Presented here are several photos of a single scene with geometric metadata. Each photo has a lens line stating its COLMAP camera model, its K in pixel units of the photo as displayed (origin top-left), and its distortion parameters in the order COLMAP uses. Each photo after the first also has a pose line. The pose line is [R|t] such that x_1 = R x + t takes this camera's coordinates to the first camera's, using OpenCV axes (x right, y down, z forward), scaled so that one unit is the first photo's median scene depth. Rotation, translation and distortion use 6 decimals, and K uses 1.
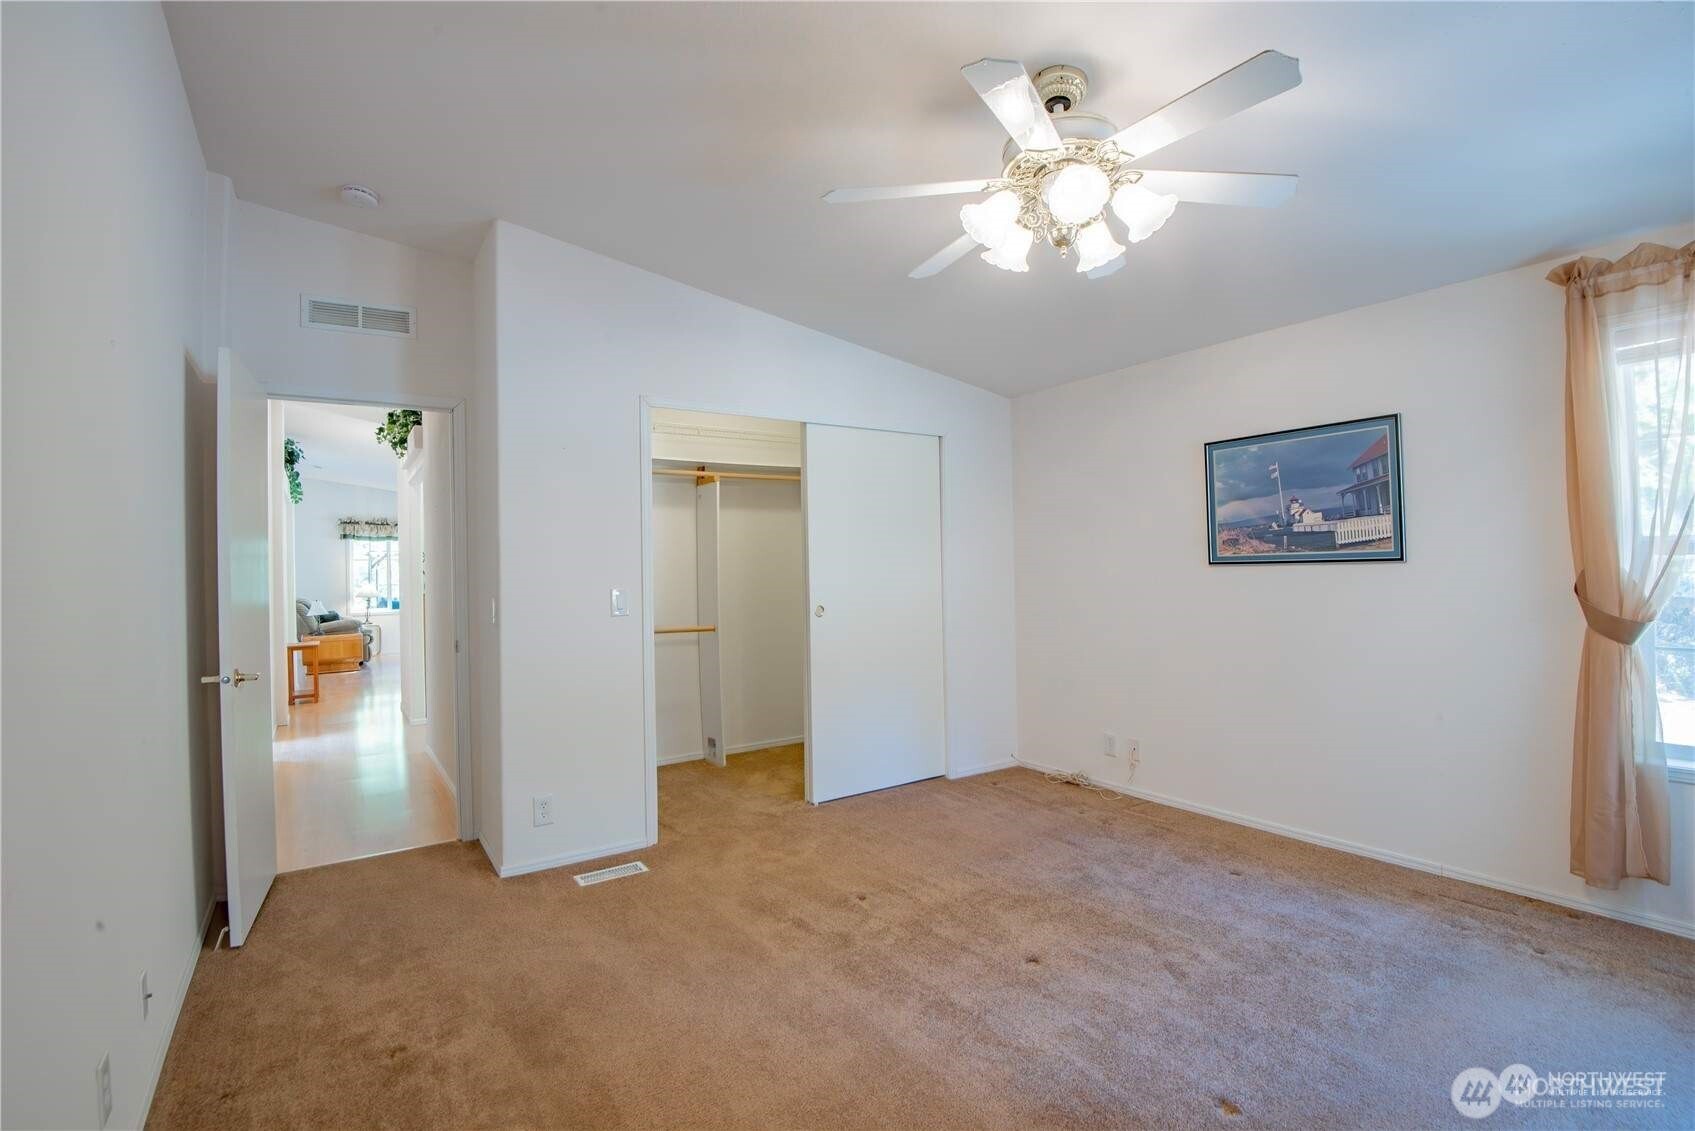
lens RADIAL K [[779.9, 0, 848.3], [0, 779.9, 566.4], [0, 0, 1]] dist [-0.039318, -0.004505]
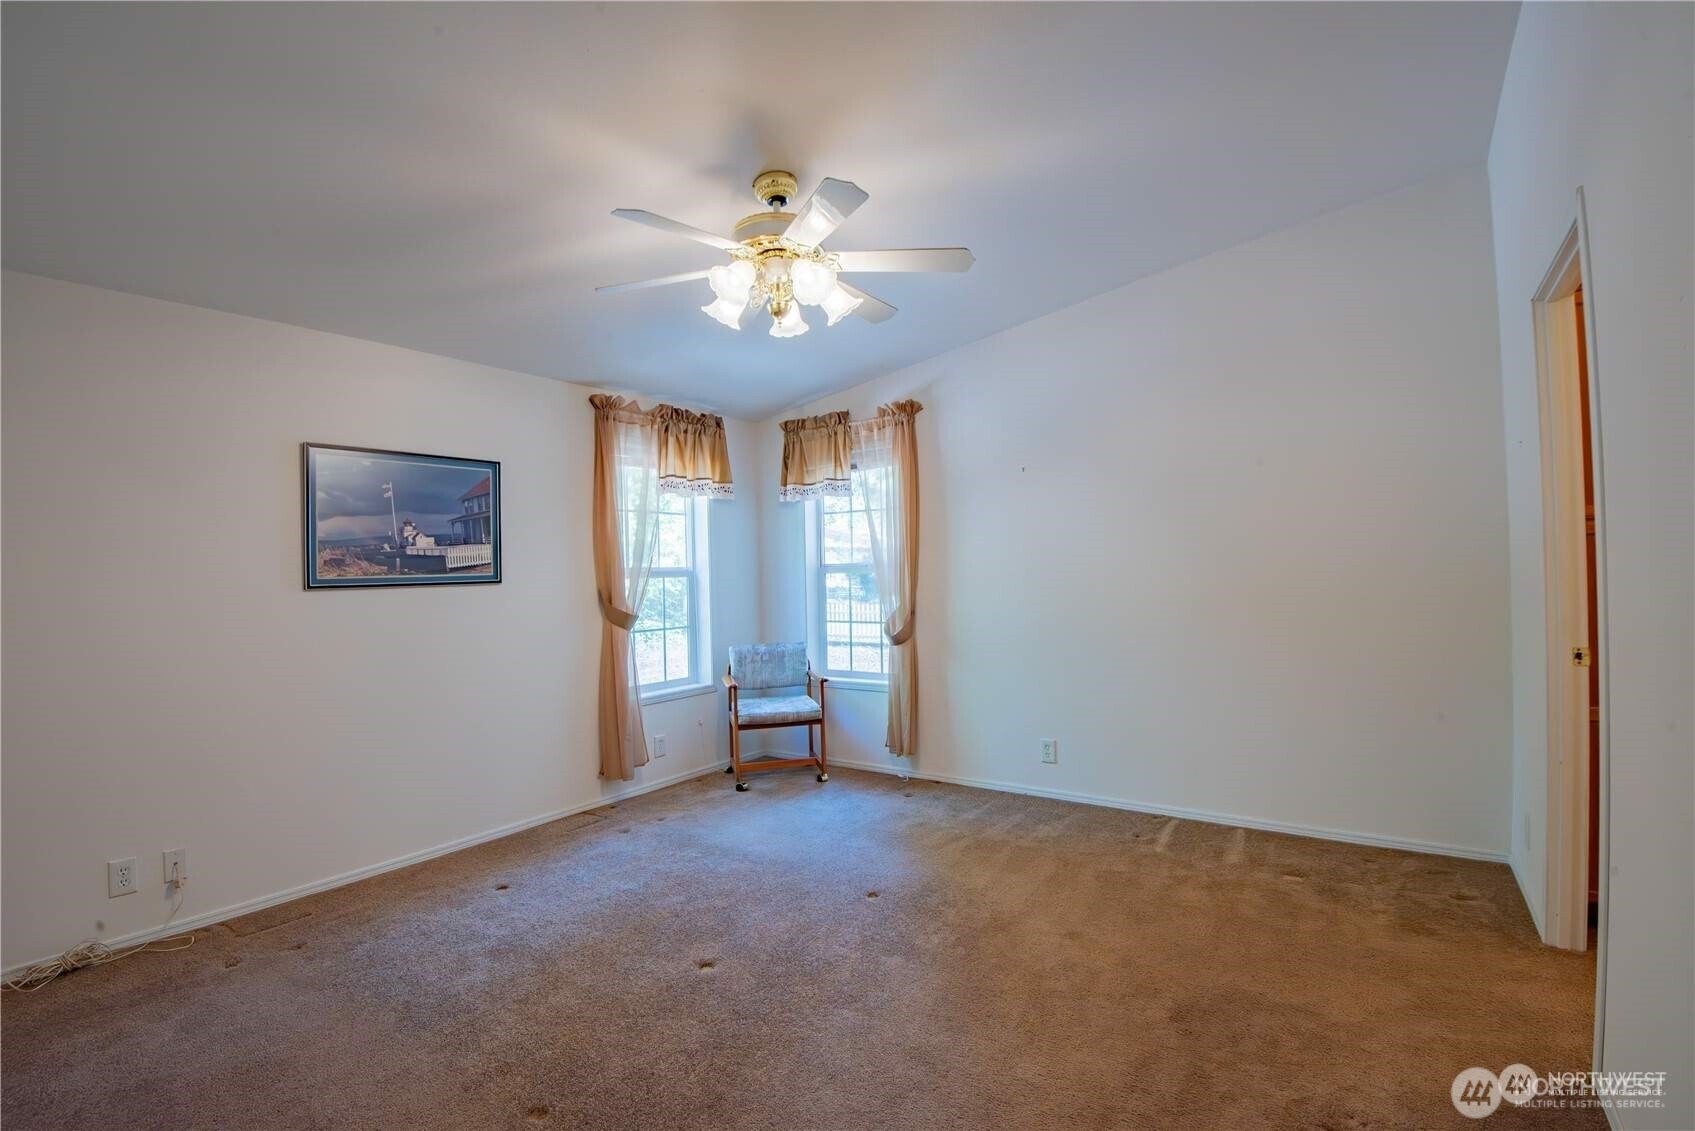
lens RADIAL K [[779.9, 0, 848.4], [0, 779.9, 566.1], [0, 0, 1]] dist [-0.039318, -0.004505]
pose [[-0.364706, 0.032134, 0.930568, -0.561008], [0.025425, 0.999375, -0.024546, 0.009034], [-0.930776, 0.014708, -0.365295, 0.840047]]
